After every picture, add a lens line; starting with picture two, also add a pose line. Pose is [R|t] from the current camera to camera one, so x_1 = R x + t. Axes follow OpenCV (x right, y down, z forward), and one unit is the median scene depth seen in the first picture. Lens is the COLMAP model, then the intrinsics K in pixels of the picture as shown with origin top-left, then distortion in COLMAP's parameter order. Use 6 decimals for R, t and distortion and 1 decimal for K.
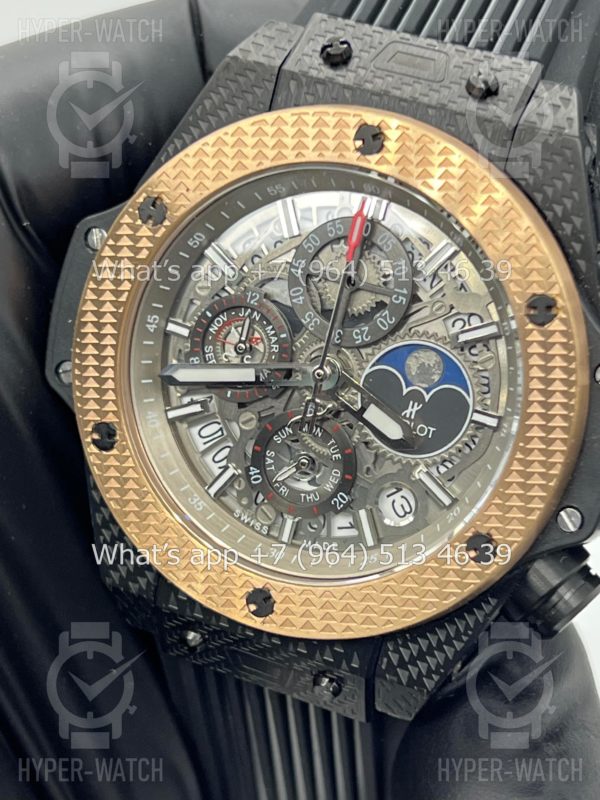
lens RADIAL K [[1896.4, 0, 296.8], [0, 1896.4, 407.1], [0, 0, 1]] dist [0.194432, 0.000000]
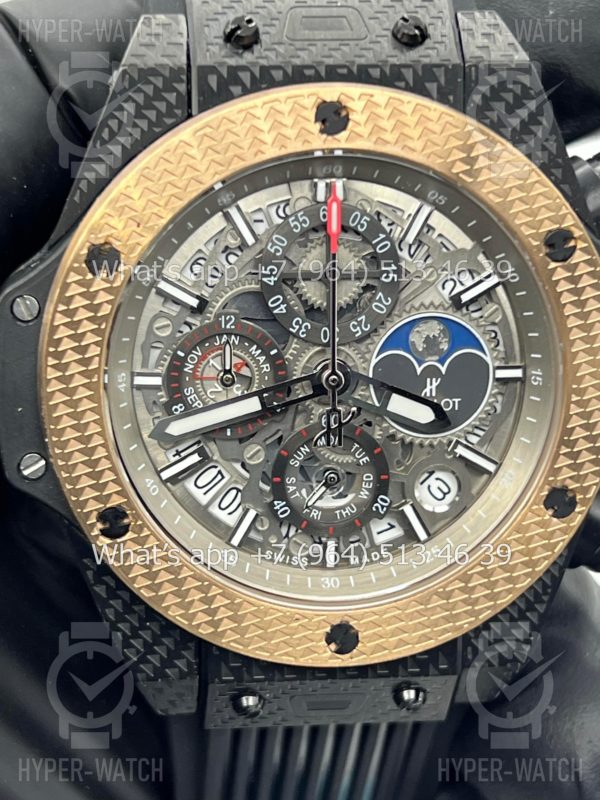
lens RADIAL K [[1896.4, 0, 295.4], [0, 1896.4, 402.5], [0, 0, 1]] dist [0.194432, 0.000000]
pose [[0.870228, -0.303615, 0.387971, -0.358816], [0.285656, 0.952592, 0.104737, -0.107192], [-0.401378, 0.019681, 0.915701, 0.169841]]
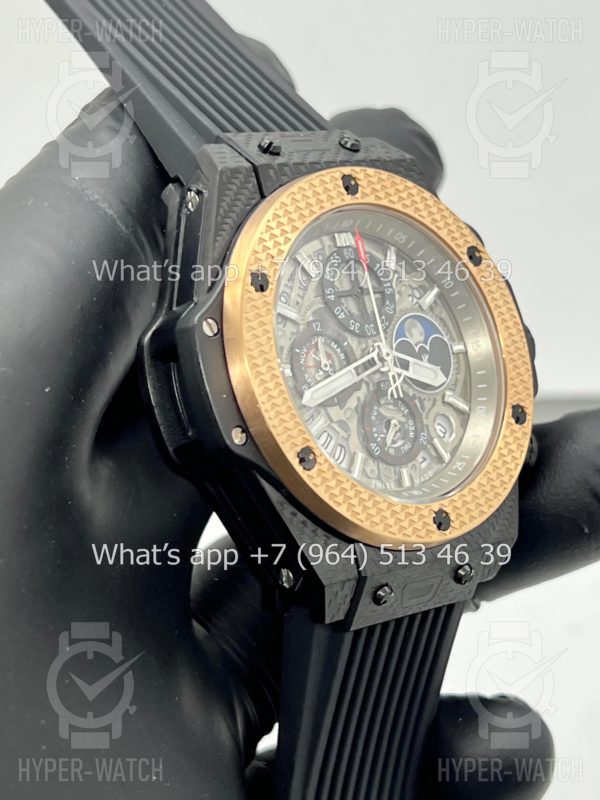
lens RADIAL K [[1896.4, 0, 299.6], [0, 1896.4, 399.6], [0, 0, 1]] dist [0.194432, 0.000000]
pose [[0.418137, -0.257516, 0.871118, -1.199944], [0.480958, 0.876291, 0.028184, -0.056763], [-0.770611, 0.407186, 0.490264, 0.390336]]
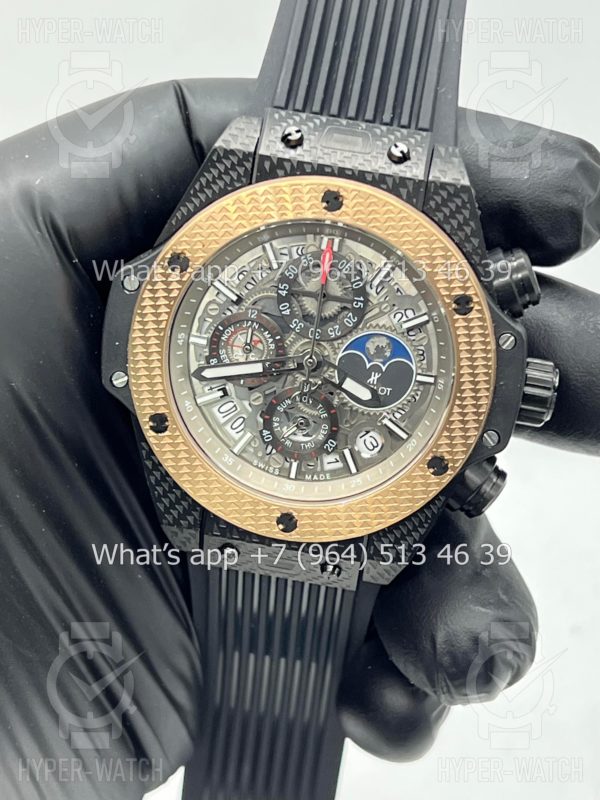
lens RADIAL K [[1896.4, 0, 306.6], [0, 1896.4, 402.6], [0, 0, 1]] dist [0.194432, 0.000000]
pose [[0.963299, -0.139143, 0.229554, -0.324846], [0.117456, 0.987443, 0.105644, -0.139196], [-0.241371, -0.074804, 0.967546, -0.400506]]
